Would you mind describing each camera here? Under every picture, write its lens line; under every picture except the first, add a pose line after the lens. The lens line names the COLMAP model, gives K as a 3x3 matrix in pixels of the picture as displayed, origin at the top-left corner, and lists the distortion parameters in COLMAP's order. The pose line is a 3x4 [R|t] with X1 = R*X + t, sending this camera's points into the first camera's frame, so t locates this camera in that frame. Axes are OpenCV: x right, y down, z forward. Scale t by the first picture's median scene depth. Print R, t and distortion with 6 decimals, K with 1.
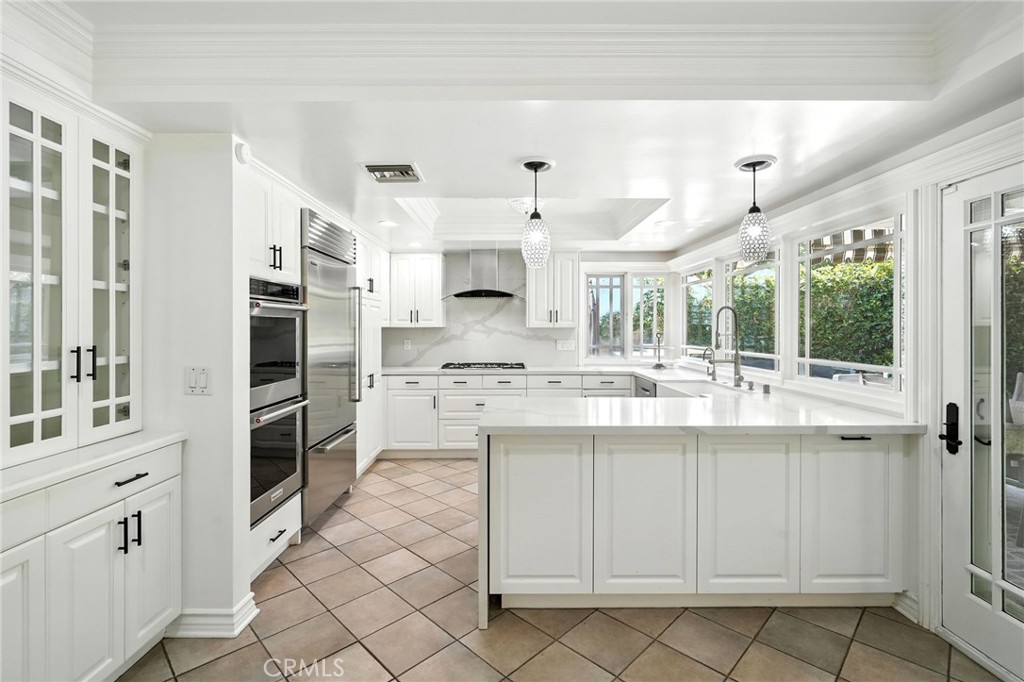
lens RADIAL K [[466.1, 0, 512.2], [0, 466.1, 333.1], [0, 0, 1]] dist [0.000399, 0.000532]
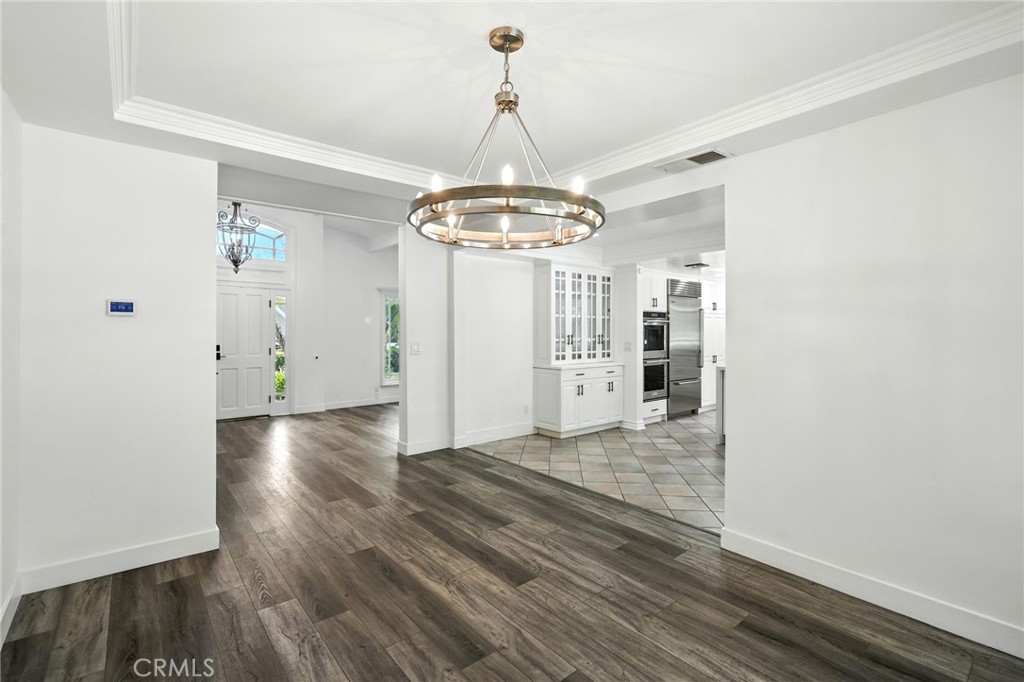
lens RADIAL K [[466.1, 0, 512.2], [0, 466.1, 333.1], [0, 0, 1]] dist [0.000399, 0.000532]
pose [[0.632255, -0.003904, -0.774751, 1.287260], [-0.004321, 0.999954, -0.008565, 0.044055], [0.774748, 0.008762, 0.632209, -1.610544]]
